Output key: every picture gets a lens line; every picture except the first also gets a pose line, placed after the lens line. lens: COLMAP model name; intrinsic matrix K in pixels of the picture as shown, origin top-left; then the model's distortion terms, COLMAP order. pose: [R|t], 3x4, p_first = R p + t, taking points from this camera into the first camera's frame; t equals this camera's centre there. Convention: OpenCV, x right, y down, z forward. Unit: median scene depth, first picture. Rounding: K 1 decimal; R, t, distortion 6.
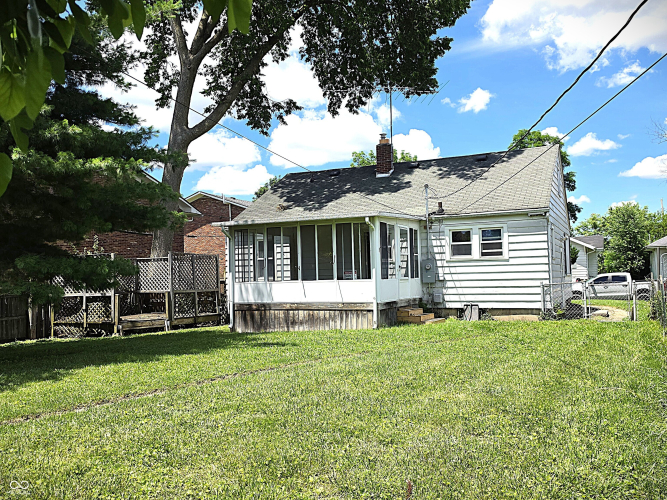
lens RADIAL K [[613.9, 0, 337.0], [0, 613.9, 253.1], [0, 0, 1]] dist [0.062855, 0.000000]
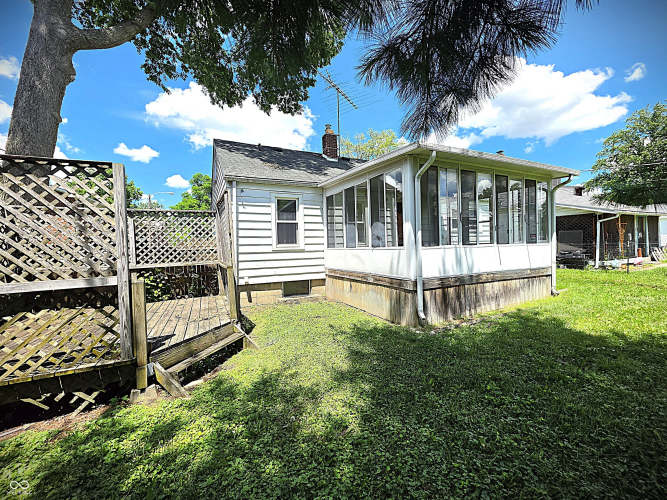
lens RADIAL K [[268.0, 0, 338.1], [0, 268.0, 252.7], [0, 0, 1]] dist [-0.001102, 0.002501]
pose [[0.650503, -0.008505, 0.759456, -0.395454], [-0.021514, 0.999330, 0.029619, 0.043074], [-0.759199, -0.035606, 0.649884, 0.803715]]
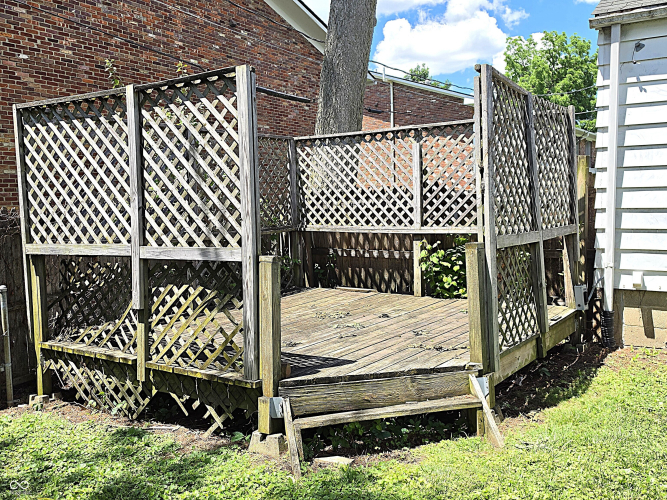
lens RADIAL K [[613.9, 0, 331.6], [0, 613.9, 243.8], [0, 0, 1]] dist [0.062855, 0.000000]
pose [[0.986157, 0.017196, -0.164923, -0.294704], [0.001572, 0.993594, 0.112998, 0.037165], [0.165810, -0.111693, 0.979812, 0.784778]]
